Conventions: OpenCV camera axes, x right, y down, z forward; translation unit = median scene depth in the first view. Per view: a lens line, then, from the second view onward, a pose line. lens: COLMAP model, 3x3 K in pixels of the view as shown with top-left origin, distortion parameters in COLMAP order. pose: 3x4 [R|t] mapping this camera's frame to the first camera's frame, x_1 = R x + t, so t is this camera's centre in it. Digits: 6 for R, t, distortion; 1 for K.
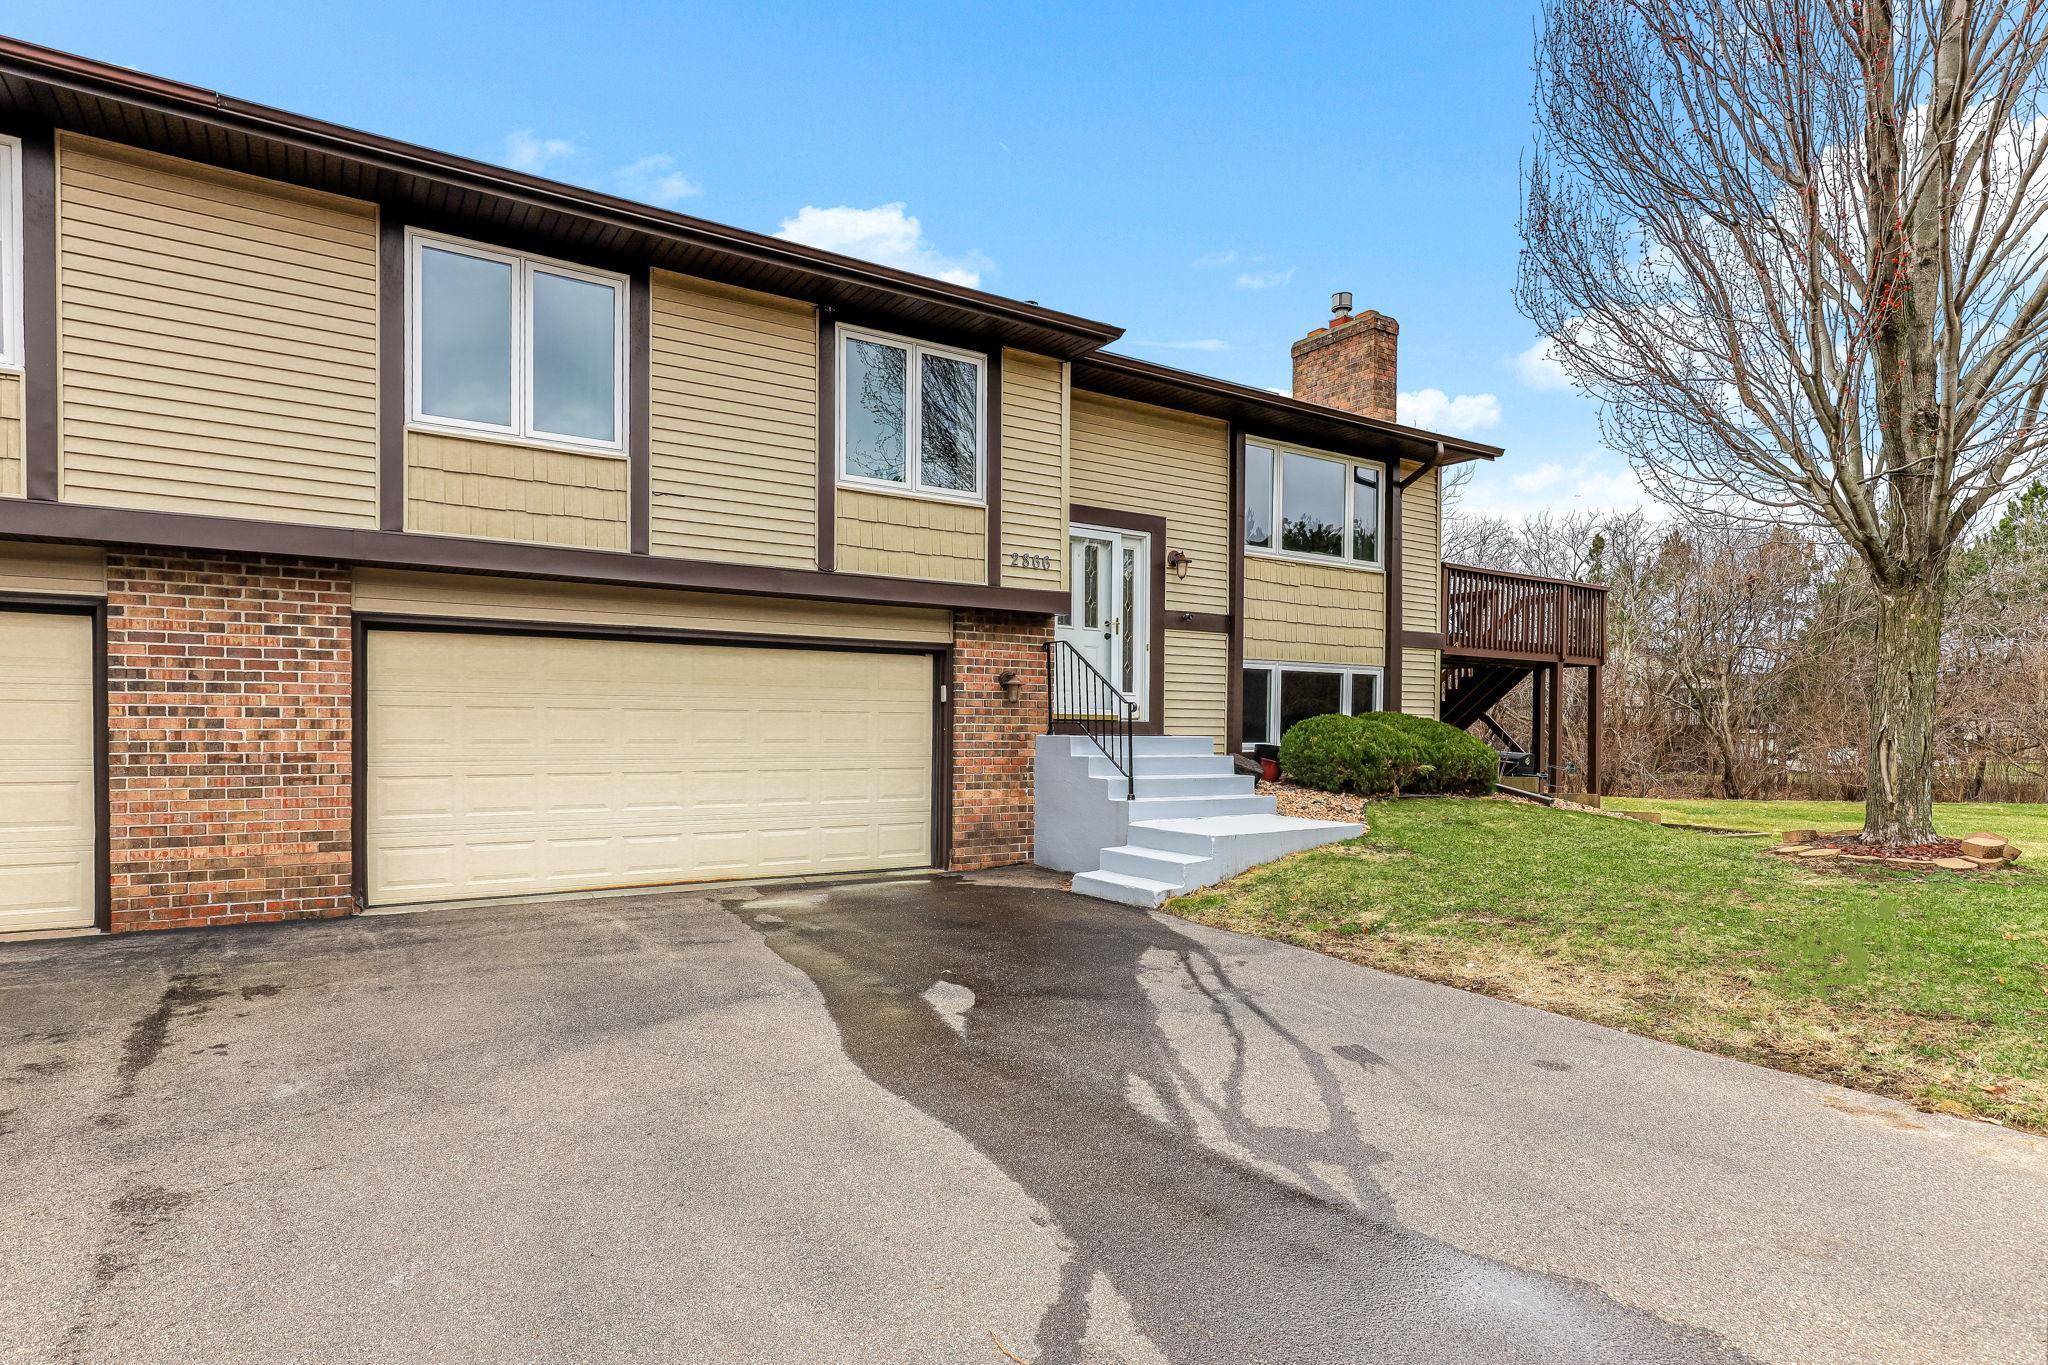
lens RADIAL K [[998.0, 0, 1010.1], [0, 998.0, 733.9], [0, 0, 1]] dist [-0.004398, 0.001438]
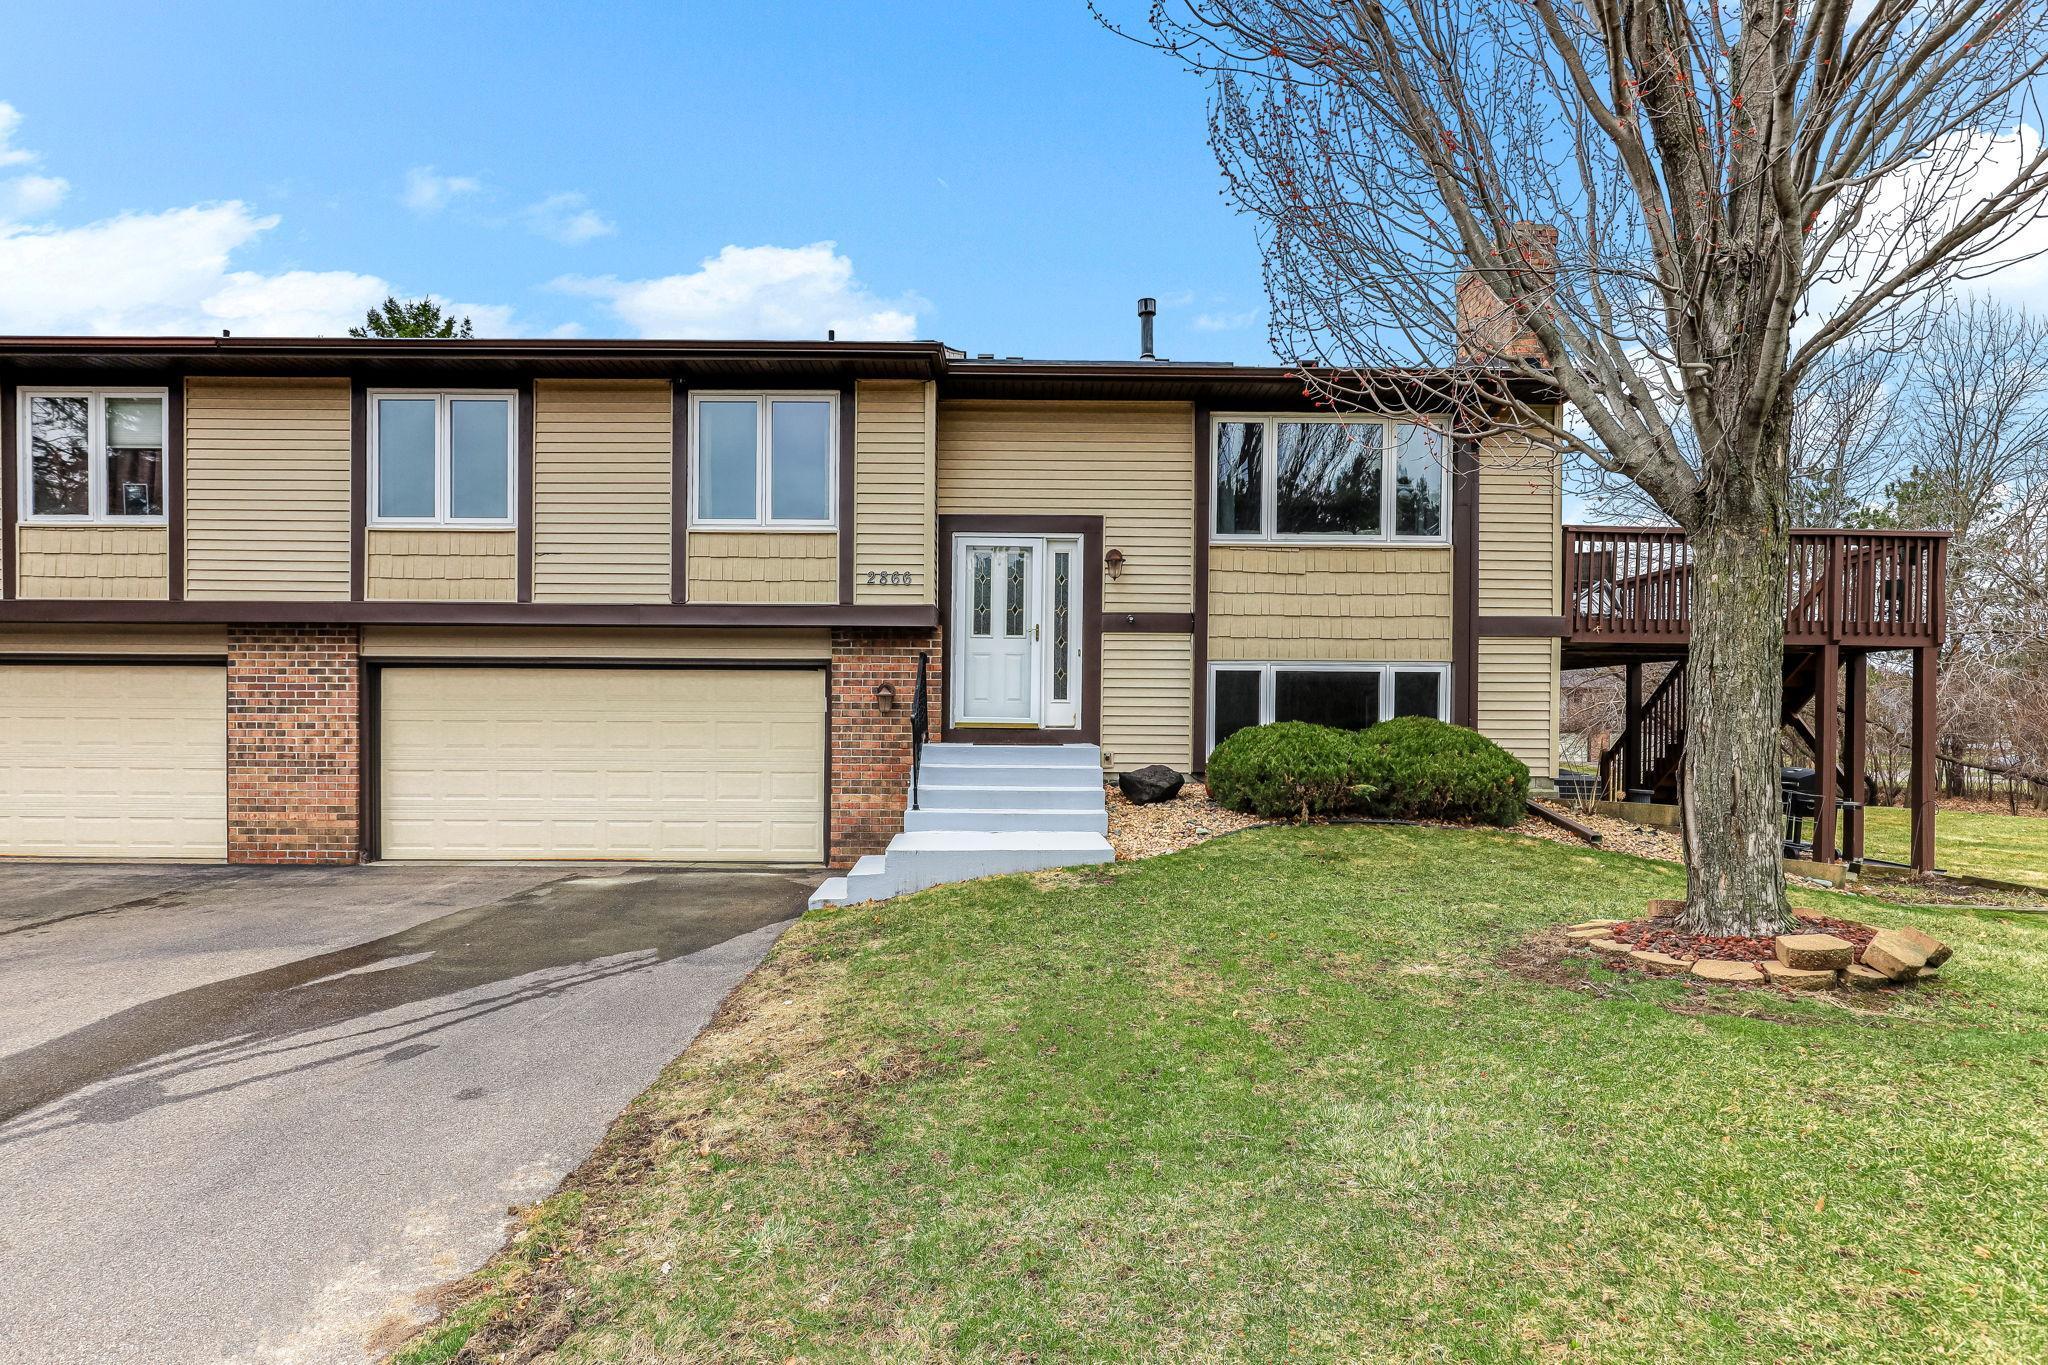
lens RADIAL K [[966.3, 0, 1013.7], [0, 966.3, 723.8], [0, 0, 1]] dist [-0.010567, 0.001333]
pose [[0.867123, 0.000929, -0.498093, 0.630434], [-0.004156, 0.999977, -0.005371, -0.014830], [0.498077, 0.006727, 0.867107, 0.183946]]
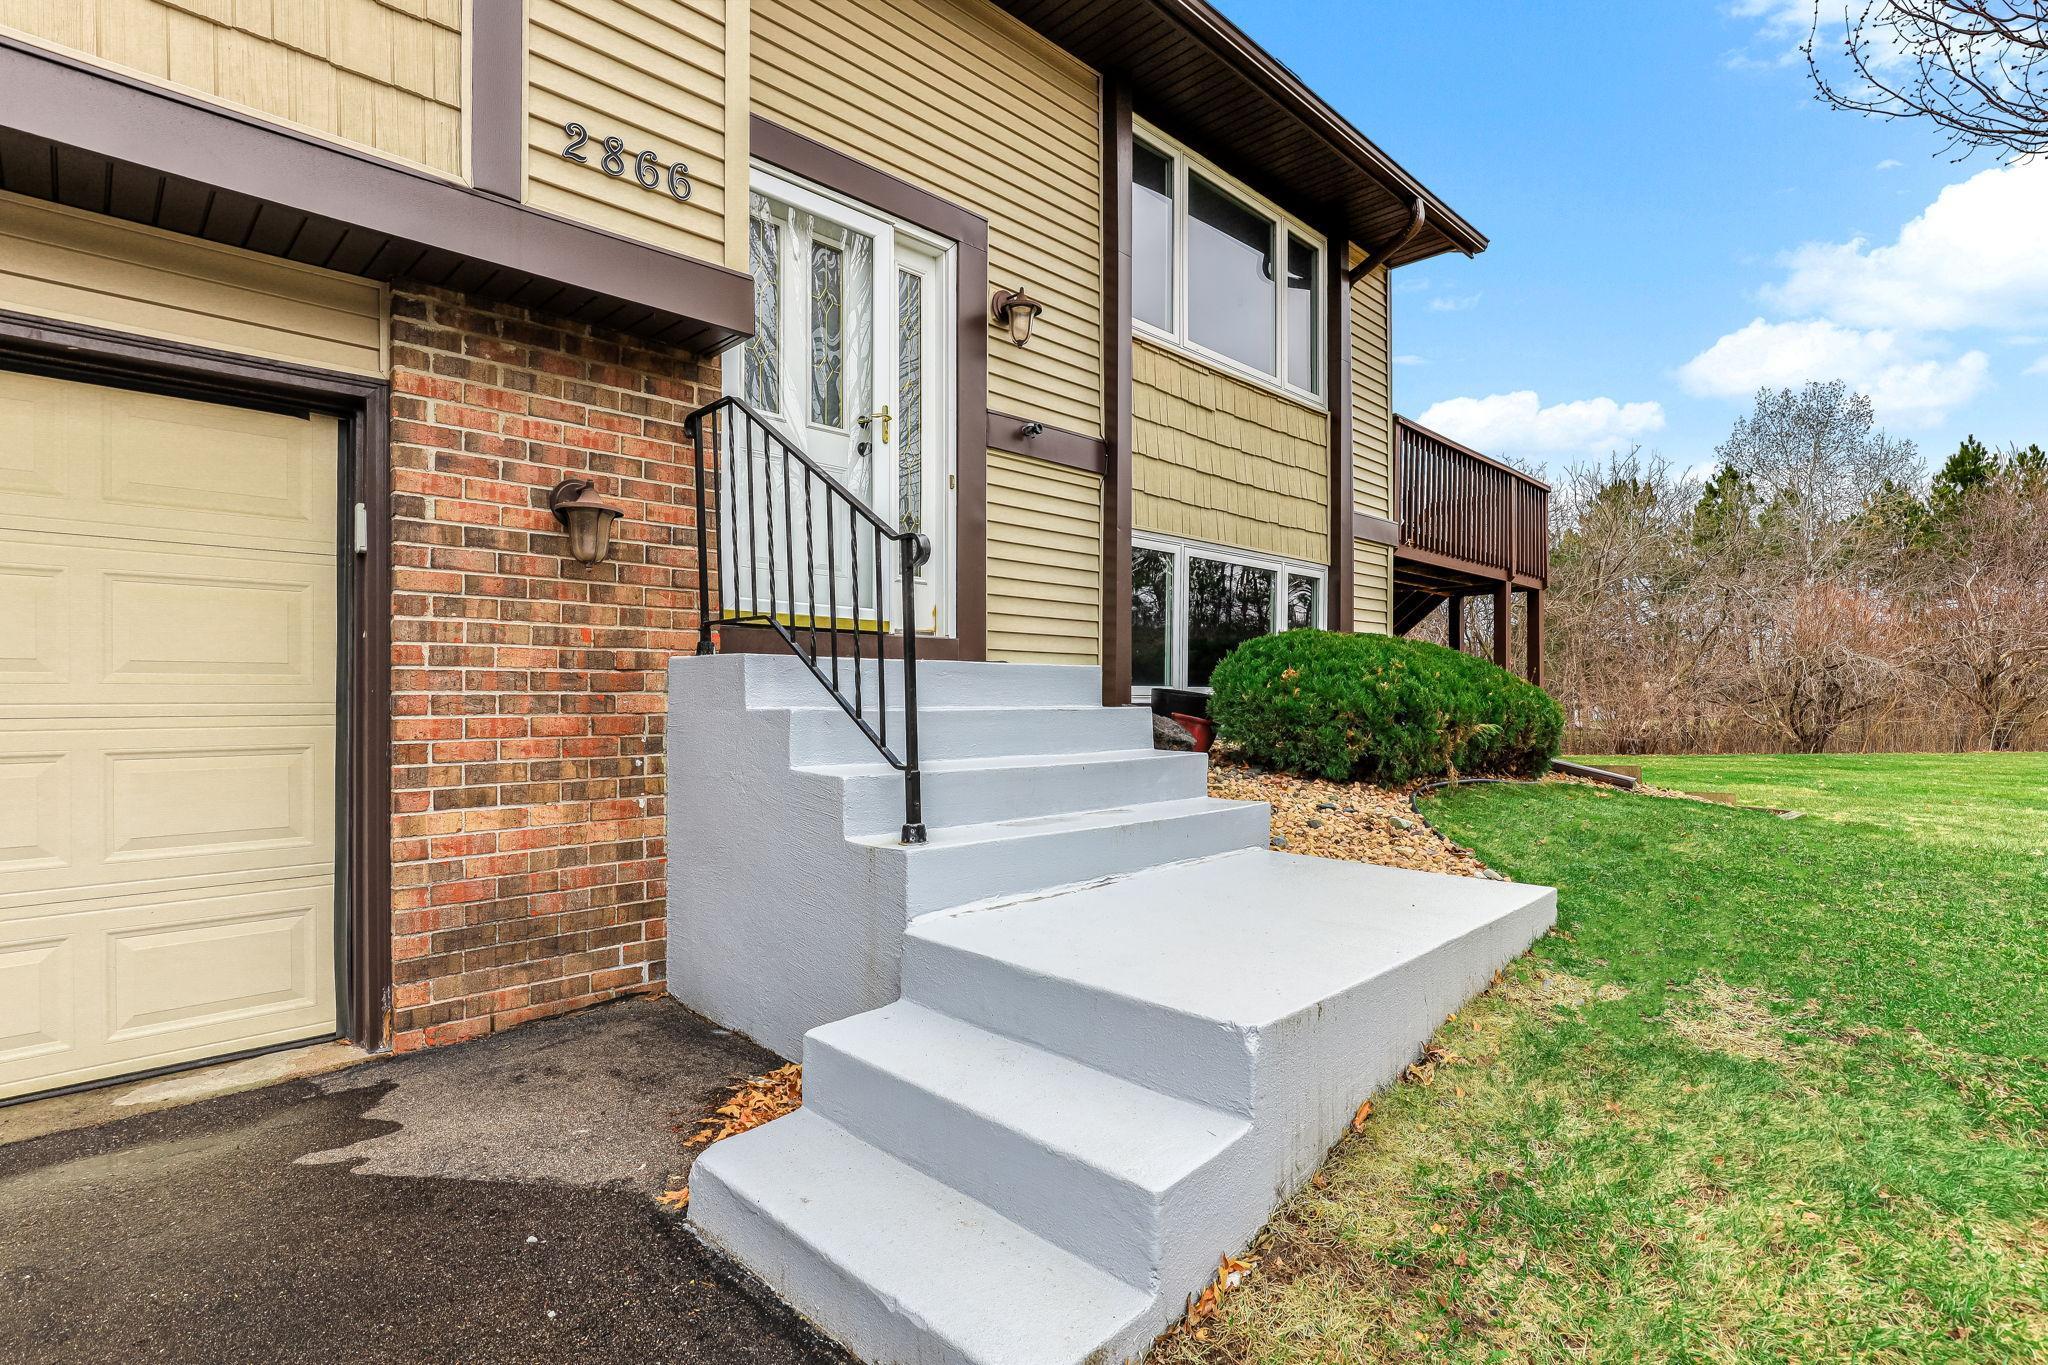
lens RADIAL K [[966.3, 0, 1014.8], [0, 966.3, 693.9], [0, 0, 1]] dist [-0.010567, 0.001333]
pose [[0.977501, -0.005864, 0.210851, 0.080322], [0.007221, 0.999958, -0.005666, 0.018961], [-0.210809, 0.007061, 0.977502, 0.628301]]
